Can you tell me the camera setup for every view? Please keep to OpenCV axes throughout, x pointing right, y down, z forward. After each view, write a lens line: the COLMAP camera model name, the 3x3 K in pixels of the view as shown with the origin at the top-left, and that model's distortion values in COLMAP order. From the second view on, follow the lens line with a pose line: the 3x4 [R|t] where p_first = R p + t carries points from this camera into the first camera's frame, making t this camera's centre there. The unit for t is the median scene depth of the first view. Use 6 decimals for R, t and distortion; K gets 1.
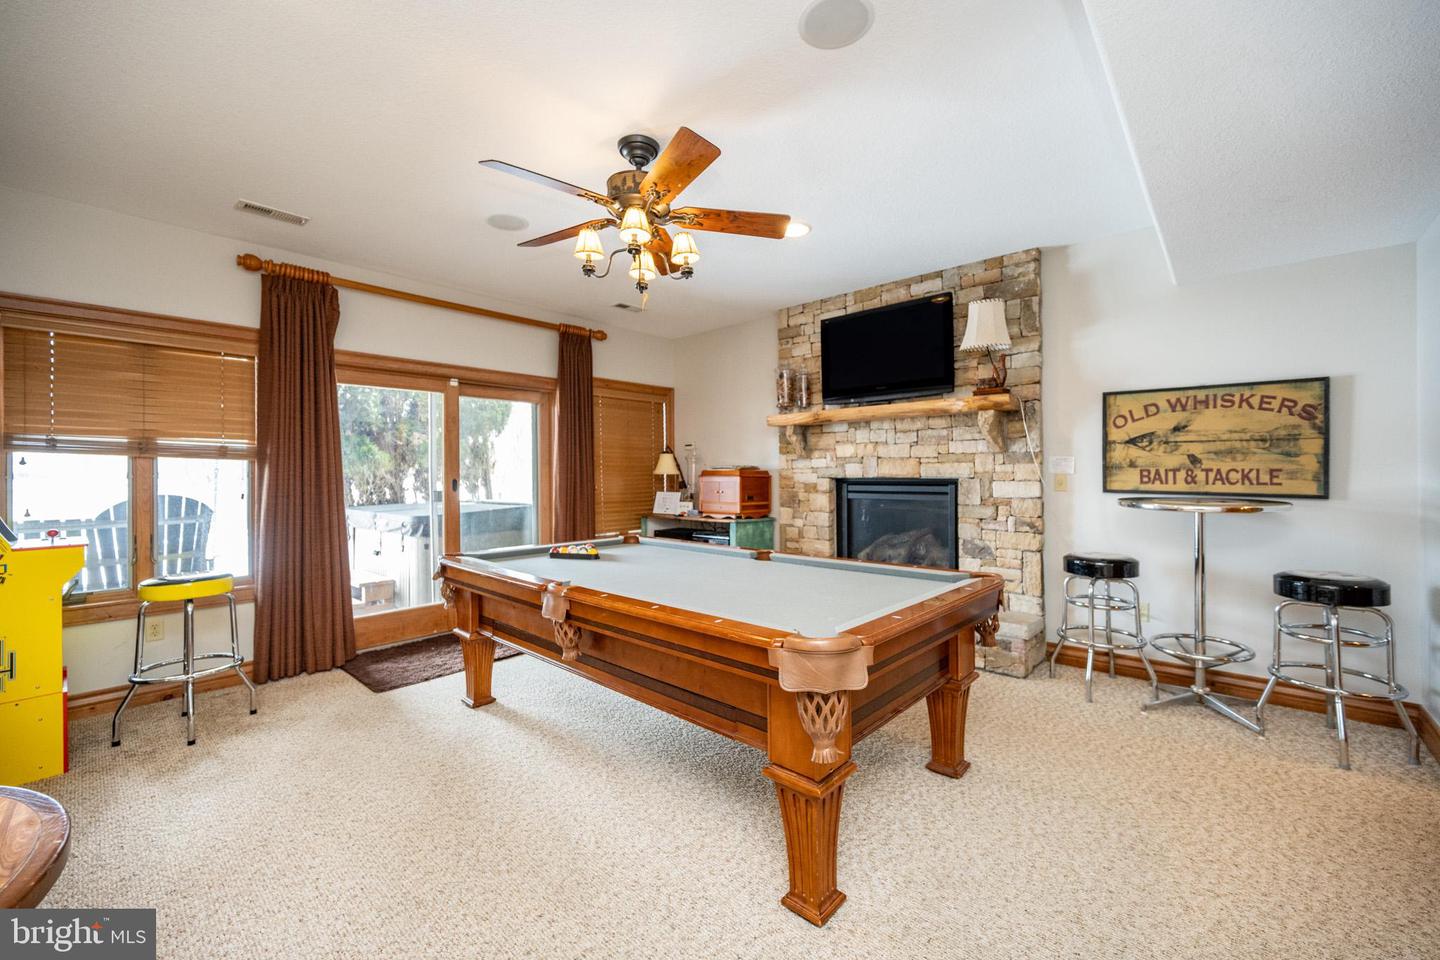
lens RADIAL K [[573.1, 0, 720.1], [0, 573.1, 473.2], [0, 0, 1]] dist [-0.001424, -0.000103]
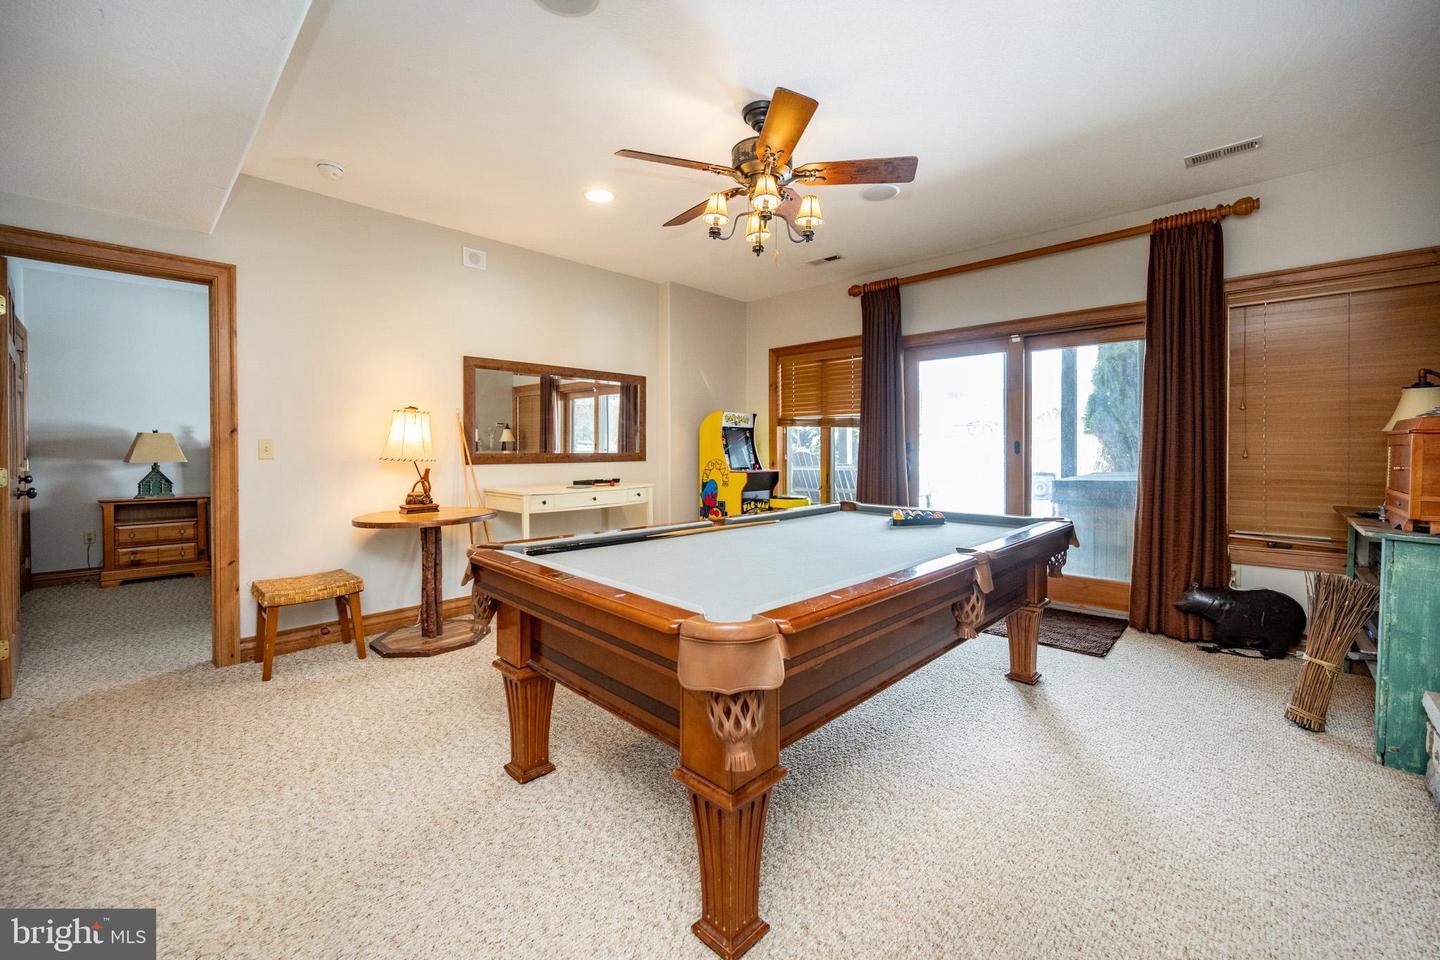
lens RADIAL K [[582.2, 0, 722.6], [0, 582.2, 453.4], [0, 0, 1]] dist [-0.000069, 0.000023]
pose [[-0.033711, 0.028031, -0.999038, 0.608824], [0.012014, 0.999546, 0.027640, 0.000339], [0.999359, -0.011071, -0.034033, 0.628537]]
